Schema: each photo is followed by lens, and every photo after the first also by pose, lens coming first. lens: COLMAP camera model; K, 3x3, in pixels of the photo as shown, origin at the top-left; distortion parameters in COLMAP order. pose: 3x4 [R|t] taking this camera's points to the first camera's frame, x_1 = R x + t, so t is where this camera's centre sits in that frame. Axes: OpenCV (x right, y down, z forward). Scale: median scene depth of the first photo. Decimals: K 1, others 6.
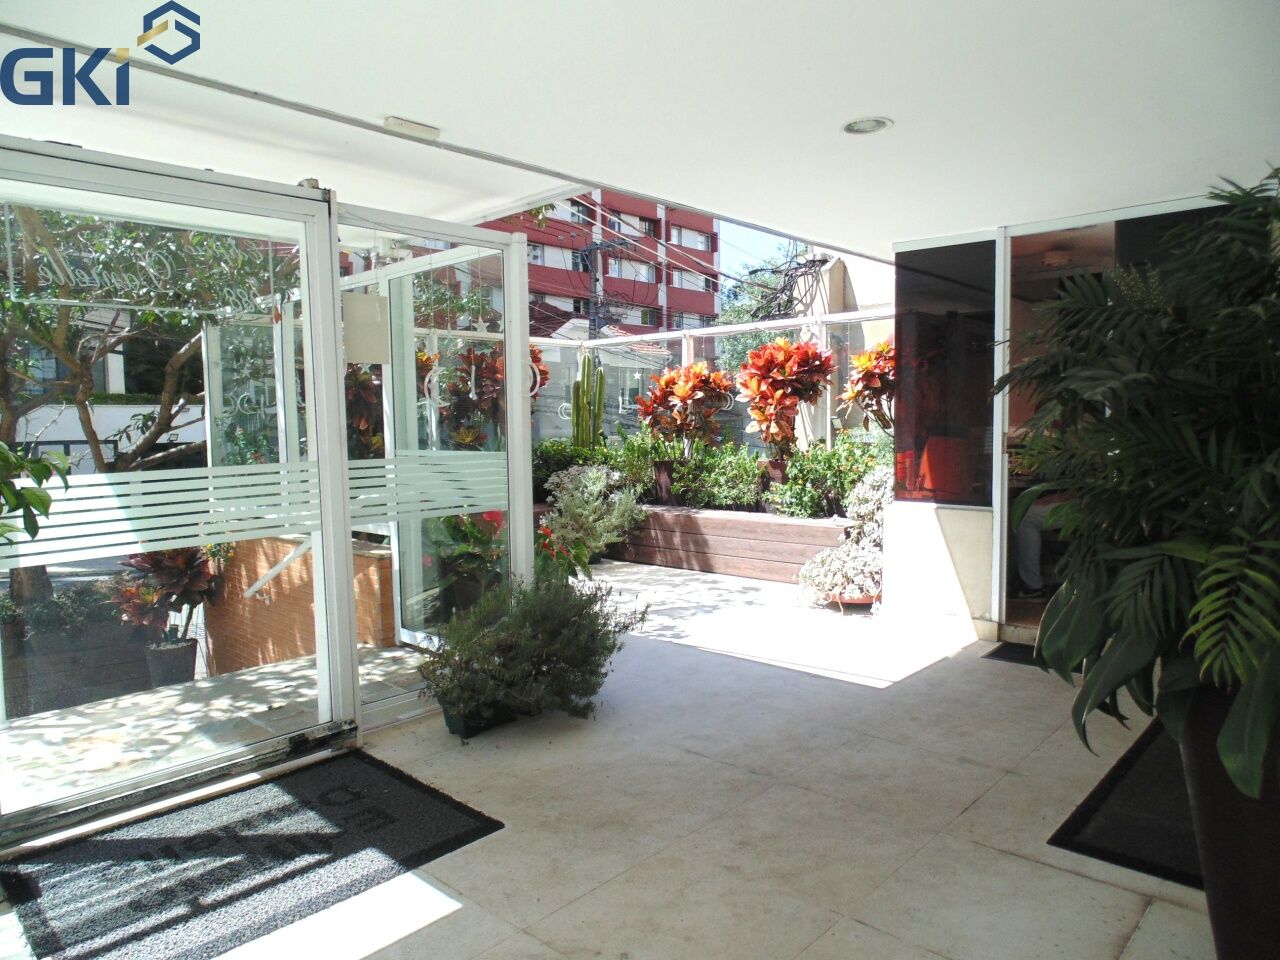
lens RADIAL K [[850.3, 0, 653.6], [0, 850.3, 478.3], [0, 0, 1]] dist [-0.017985, 0.000138]
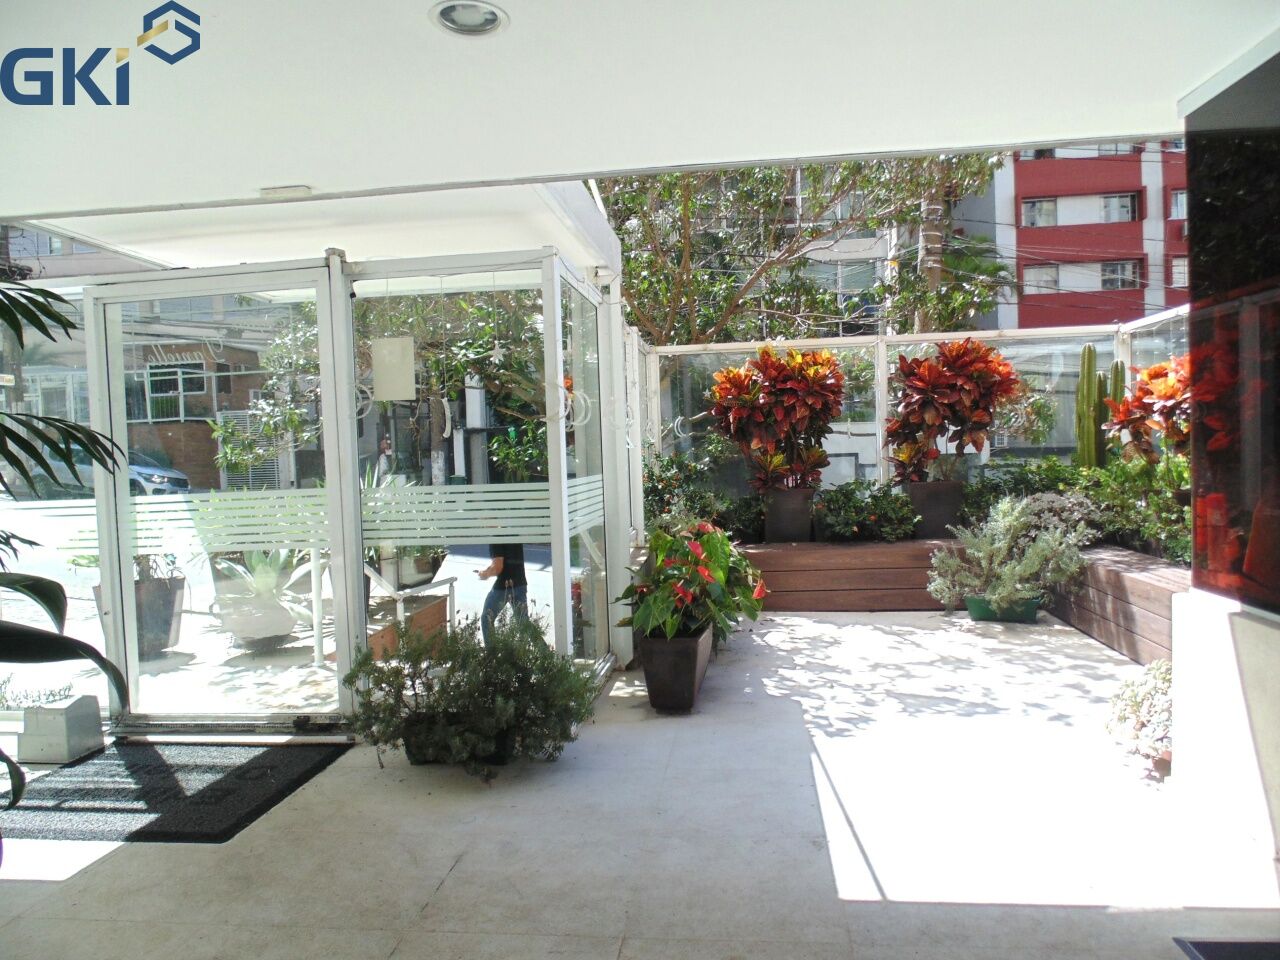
lens RADIAL K [[850.3, 0, 653.6], [0, 850.3, 478.3], [0, 0, 1]] dist [-0.017985, 0.000138]
pose [[0.590099, 0.021978, -0.807032, 0.885223], [-0.030434, 0.999524, 0.004967, -0.057841], [0.806757, 0.021630, 0.590487, 0.727613]]
